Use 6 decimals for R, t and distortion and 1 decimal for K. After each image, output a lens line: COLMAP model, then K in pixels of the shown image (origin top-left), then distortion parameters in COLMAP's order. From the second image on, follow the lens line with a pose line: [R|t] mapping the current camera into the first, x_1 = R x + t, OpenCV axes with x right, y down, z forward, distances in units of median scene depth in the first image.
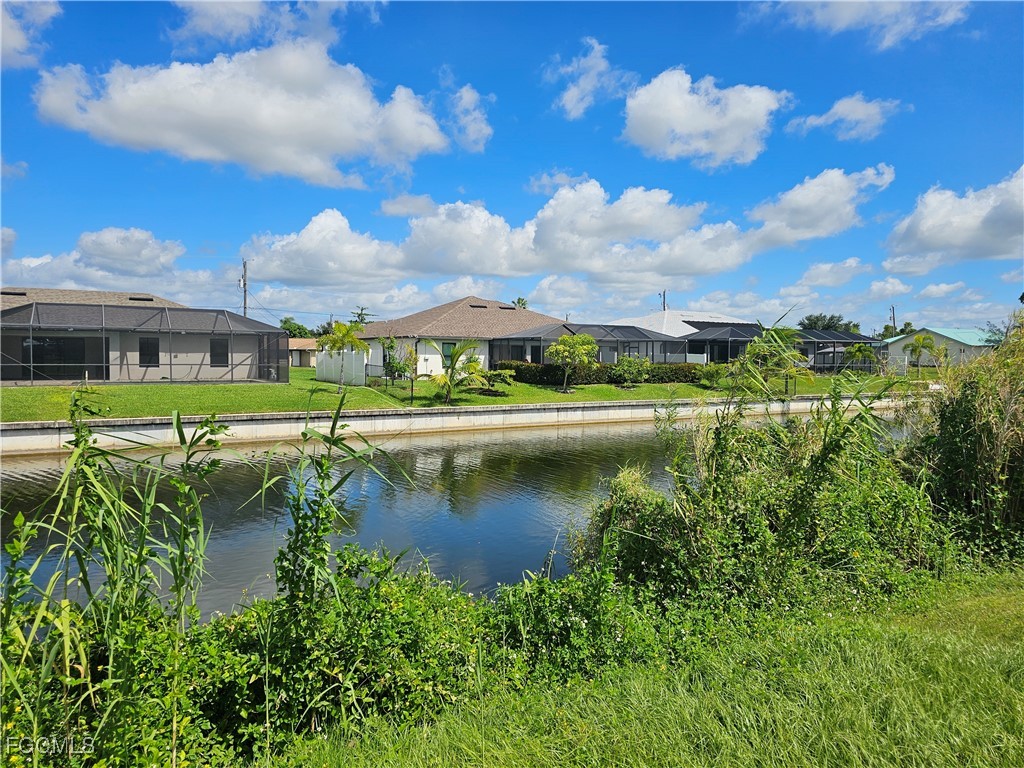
lens RADIAL K [[671.3, 0, 516.0], [0, 671.3, 378.1], [0, 0, 1]] dist [0.048913, -0.065831]
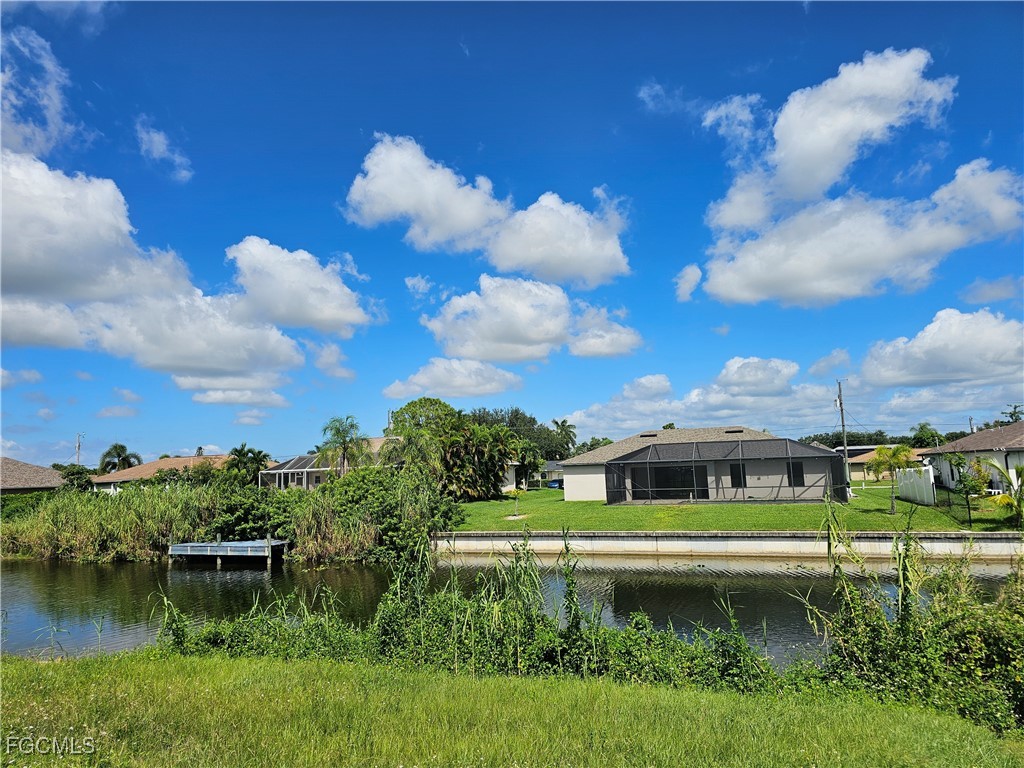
lens RADIAL K [[671.8, 0, 514.9], [0, 671.8, 353.3], [0, 0, 1]] dist [0.055977, -0.067735]
pose [[0.618991, -0.164650, -0.767945, 0.191733], [0.012877, 0.979775, -0.199688, -0.015857], [0.785292, 0.113716, 0.608592, -0.095765]]
